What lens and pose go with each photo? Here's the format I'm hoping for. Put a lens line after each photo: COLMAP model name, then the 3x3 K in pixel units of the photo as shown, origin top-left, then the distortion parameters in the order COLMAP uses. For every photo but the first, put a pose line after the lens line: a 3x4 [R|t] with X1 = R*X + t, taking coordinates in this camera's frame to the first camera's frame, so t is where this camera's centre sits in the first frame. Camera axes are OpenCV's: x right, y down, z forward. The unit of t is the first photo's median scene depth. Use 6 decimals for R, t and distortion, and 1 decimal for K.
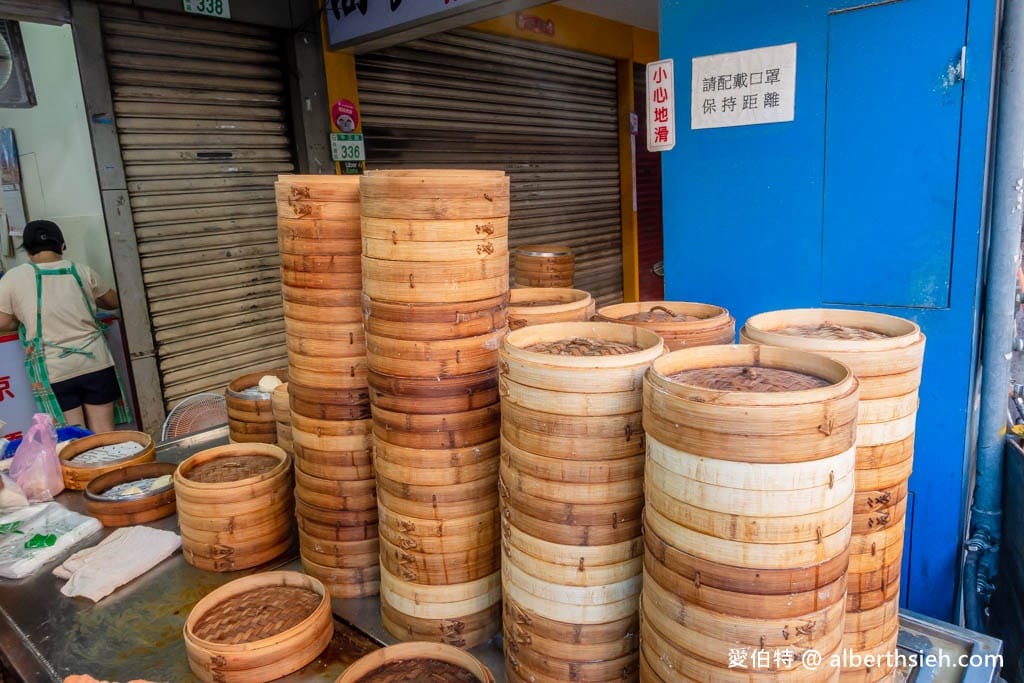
lens RADIAL K [[705.1, 0, 515.4], [0, 705.1, 341.4], [0, 0, 1]] dist [0.000772, 0.003745]
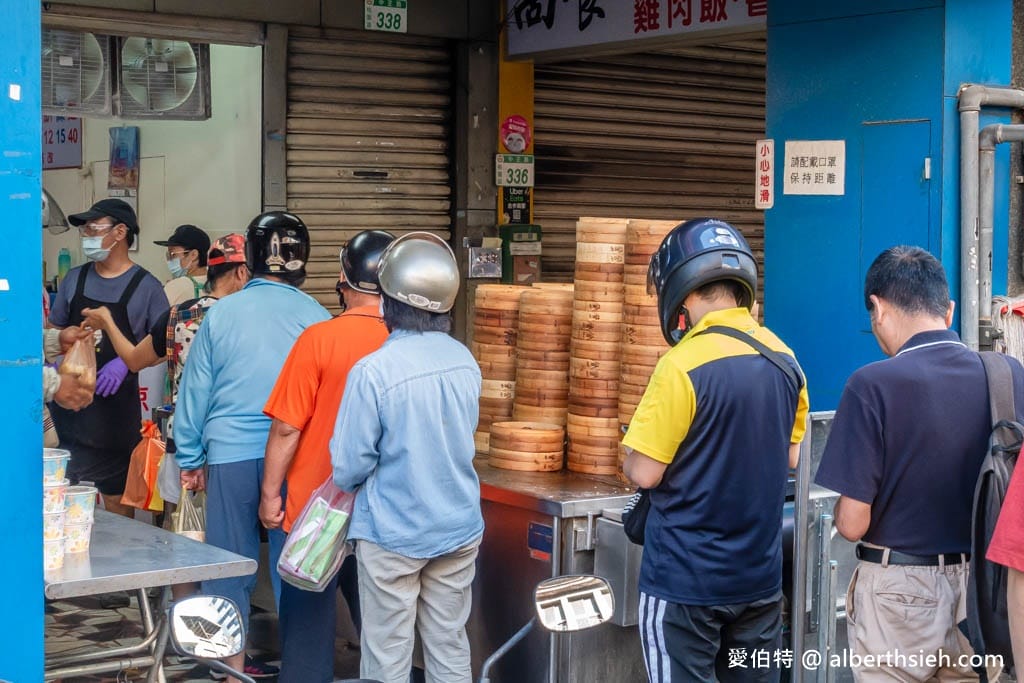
lens RADIAL K [[1830.6, 0, 513.6], [0, 1830.6, 347.9], [0, 0, 1]] dist [-0.044110, 0.000000]
pose [[0.974088, 0.078822, -0.211988, 0.268224], [-0.108764, 0.985062, -0.133507, 0.249600], [0.198298, 0.153104, 0.968110, -1.206500]]
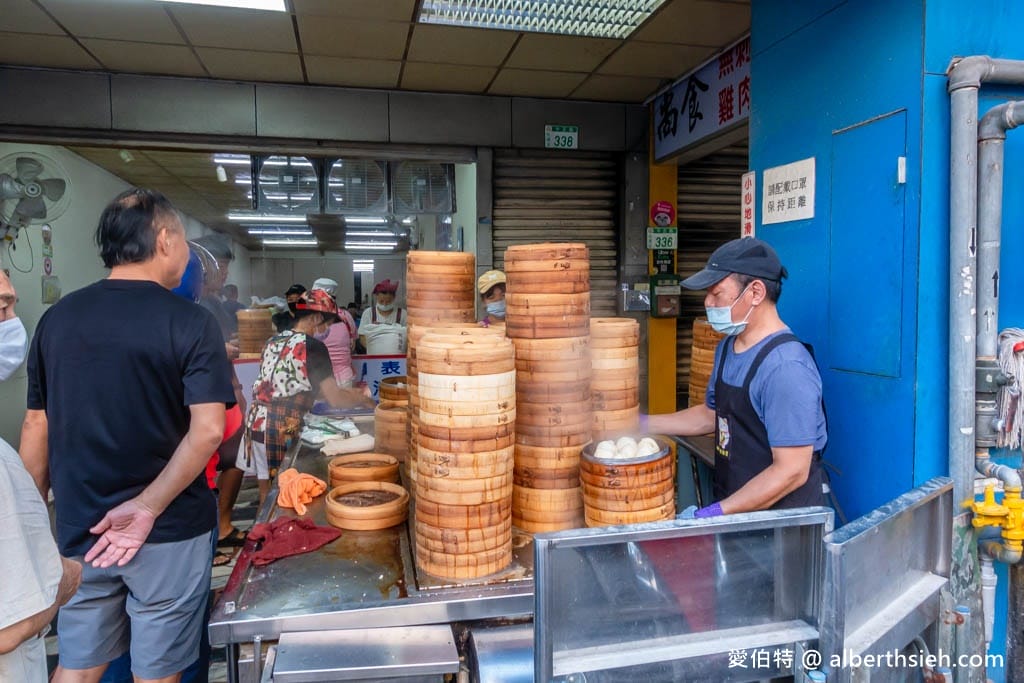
lens RADIAL K [[705.1, 0, 510.2], [0, 705.1, 342.6], [0, 0, 1]] dist [0.000772, 0.003745]
pose [[0.789420, 0.091119, -0.607053, 0.367435], [-0.164388, 0.984182, -0.066047, 0.034343], [0.591432, 0.151931, 0.791912, -0.124470]]
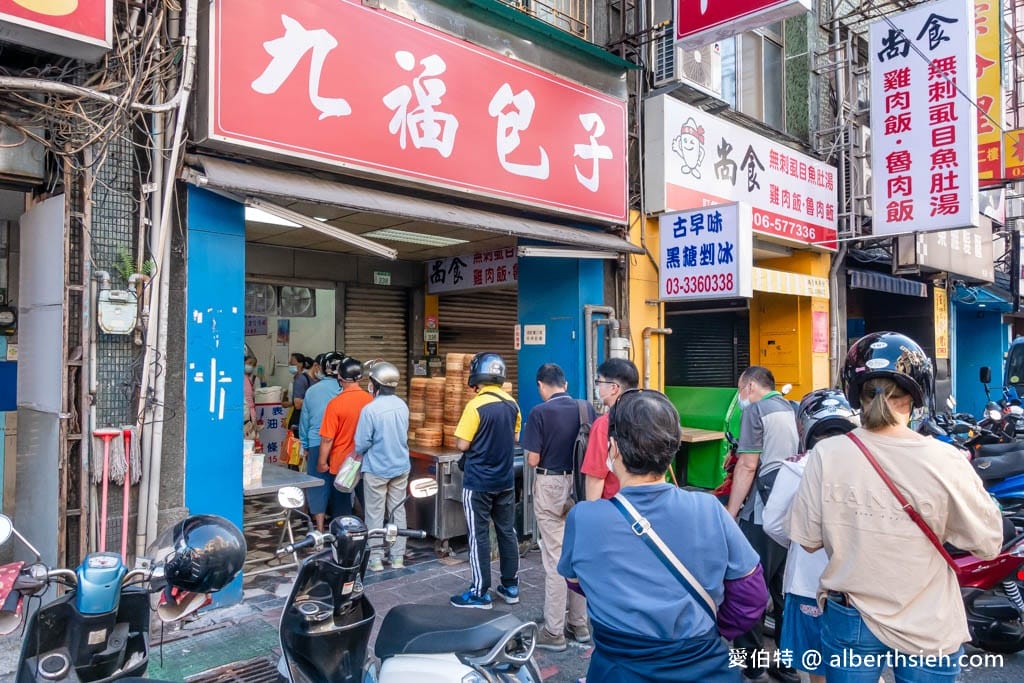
lens RADIAL K [[705.1, 0, 504.7], [0, 705.1, 343.5], [0, 0, 1]] dist [0.000772, 0.003745]
pose [[0.989656, 0.056330, -0.131943, 0.333691], [-0.084951, 0.971214, -0.222548, 0.261744], [0.115609, 0.231454, 0.965952, -1.297530]]
